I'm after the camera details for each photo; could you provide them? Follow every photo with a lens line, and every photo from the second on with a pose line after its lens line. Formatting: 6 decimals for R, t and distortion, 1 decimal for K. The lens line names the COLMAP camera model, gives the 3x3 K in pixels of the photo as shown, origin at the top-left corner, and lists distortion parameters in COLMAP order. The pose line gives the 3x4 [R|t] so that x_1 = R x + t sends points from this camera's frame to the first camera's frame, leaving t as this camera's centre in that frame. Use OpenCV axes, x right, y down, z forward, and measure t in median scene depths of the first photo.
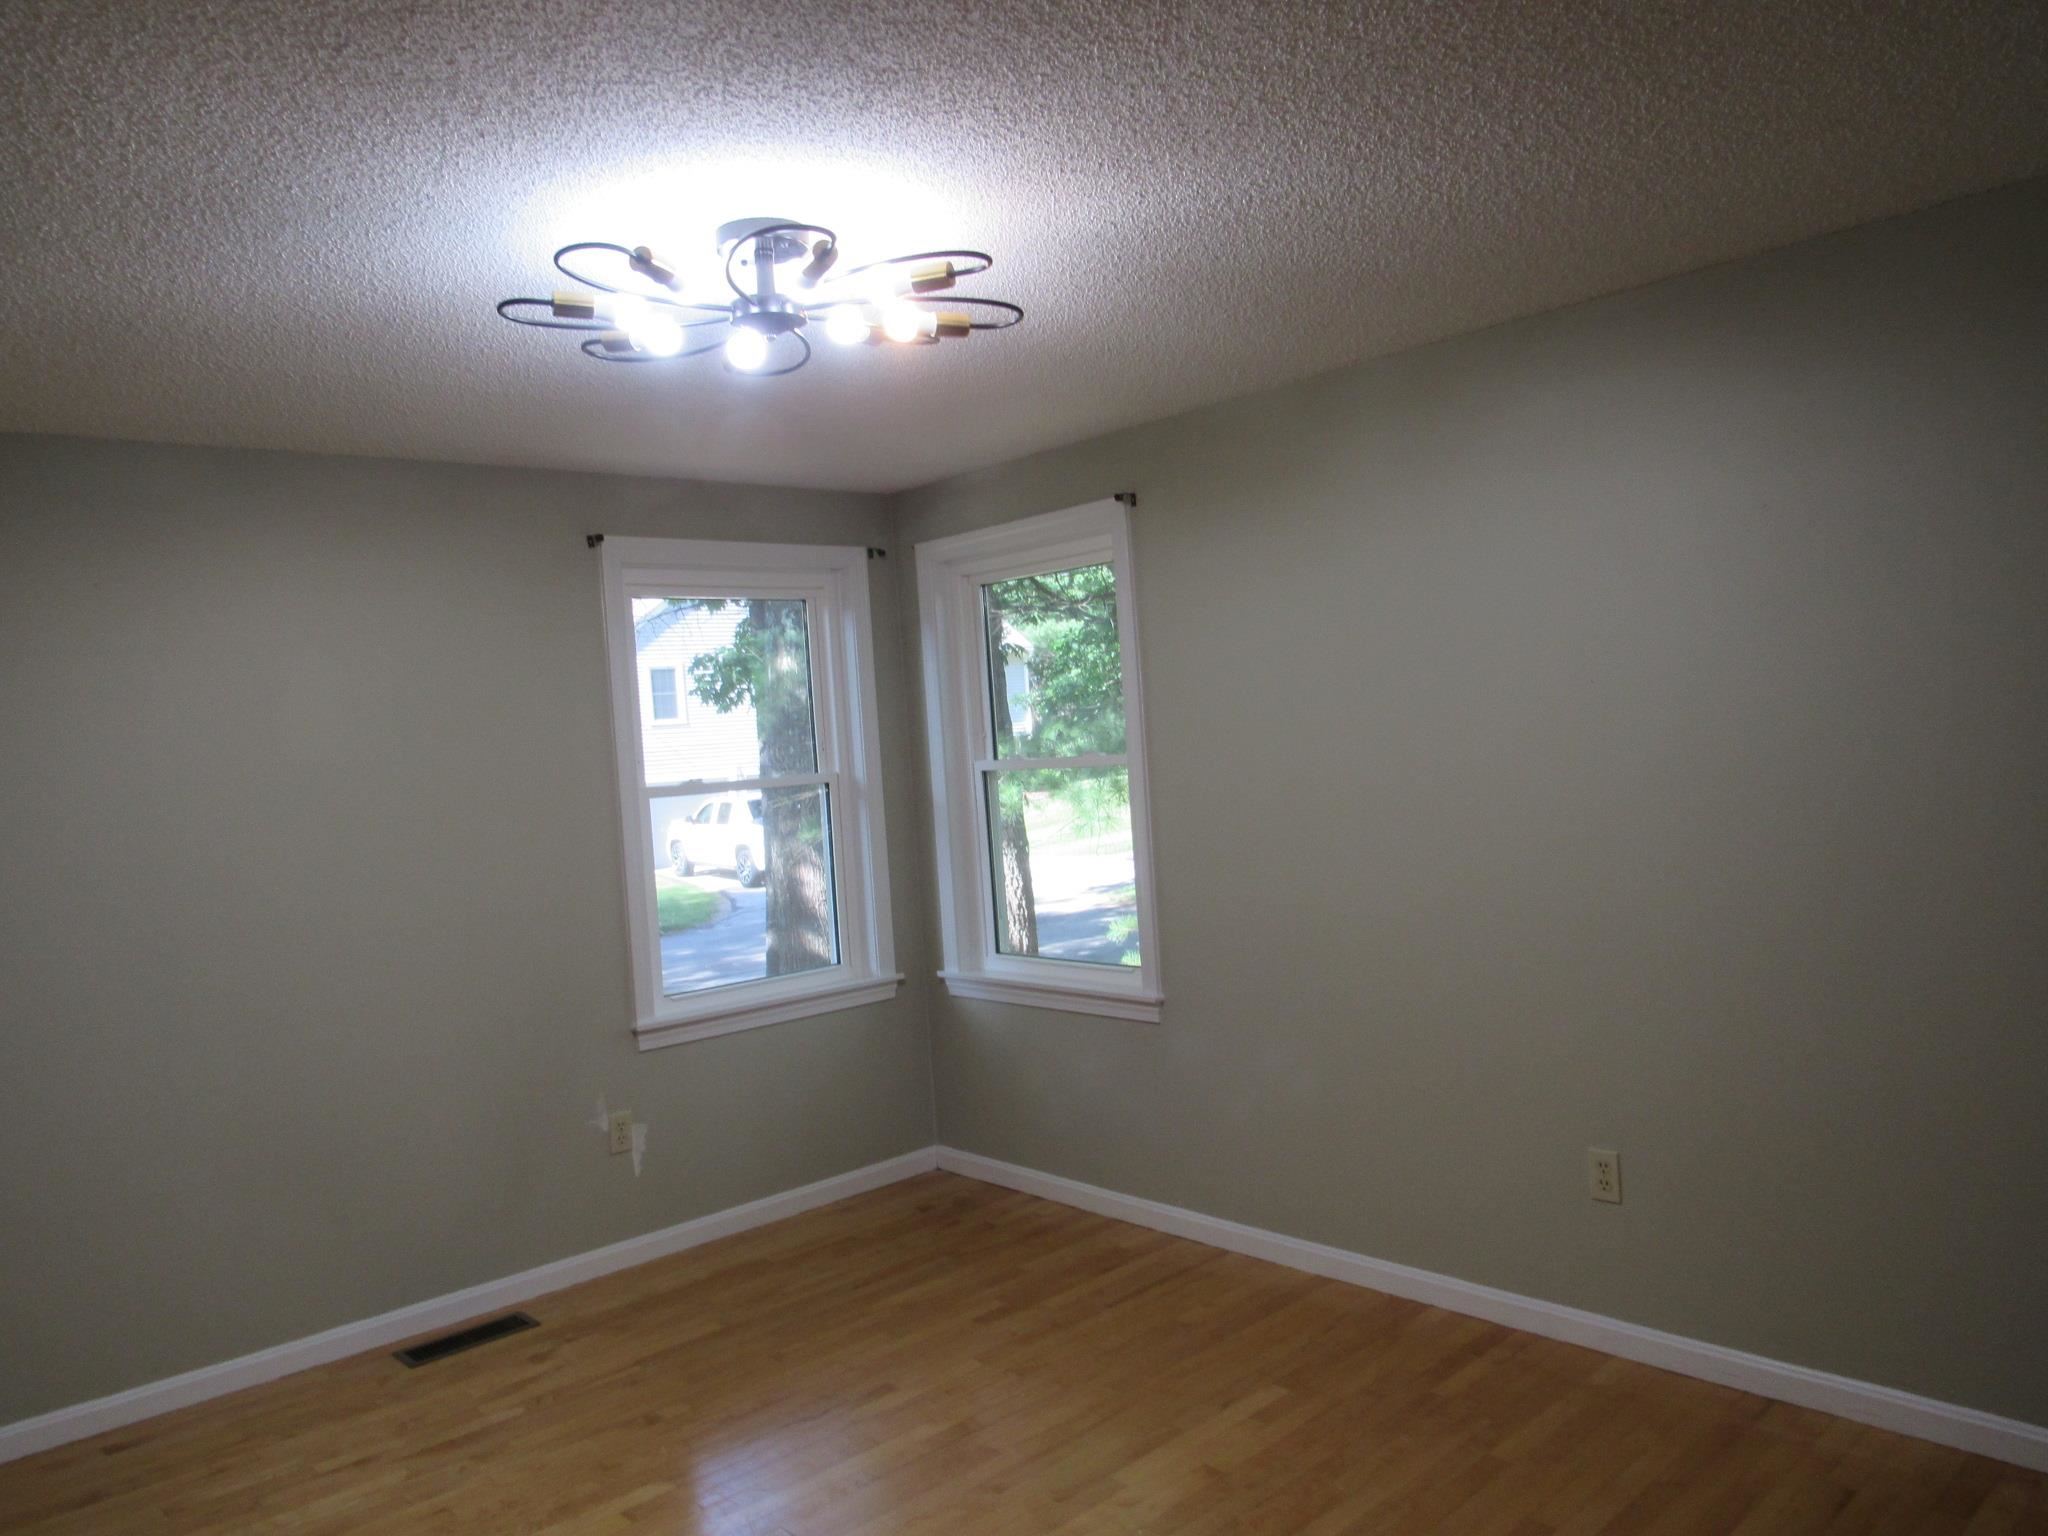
lens RADIAL K [[1464.6, 0, 1024.0], [0, 1464.6, 768.0], [0, 0, 1]] dist [-0.024074, 0.000644]
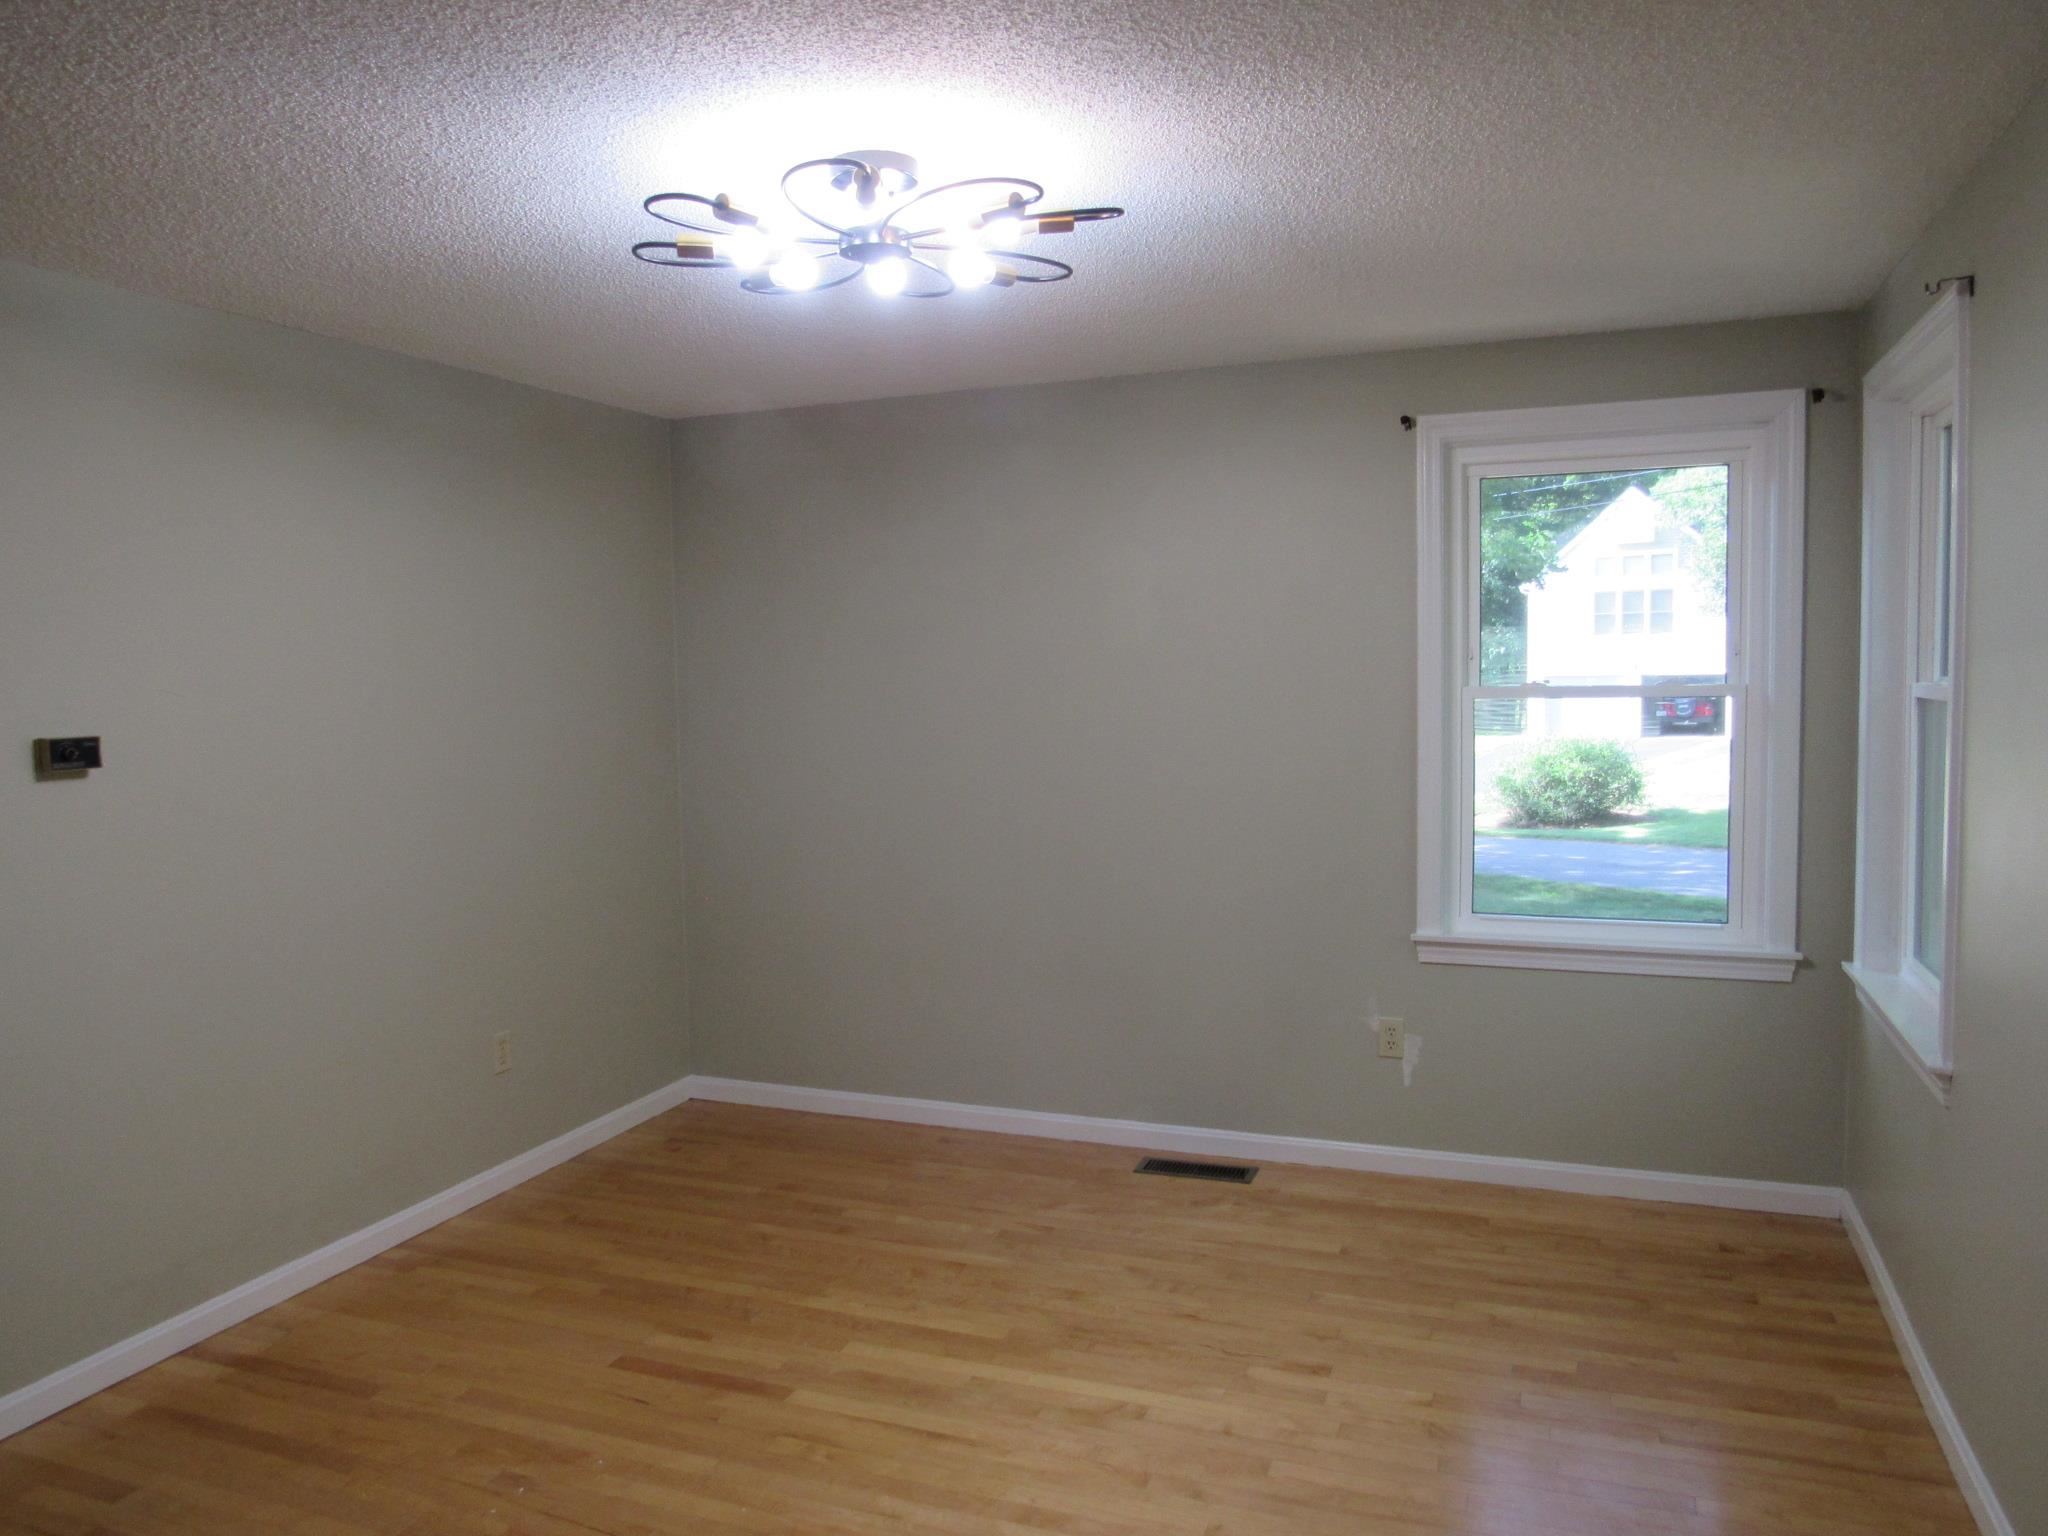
lens RADIAL K [[1464.6, 0, 1024.0], [0, 1464.6, 768.0], [0, 0, 1]] dist [-0.024074, 0.000644]
pose [[0.451420, 0.121691, -0.883975, 0.456300], [-0.035752, 0.992328, 0.118349, -0.035983], [0.891595, -0.021821, 0.452307, 0.345206]]
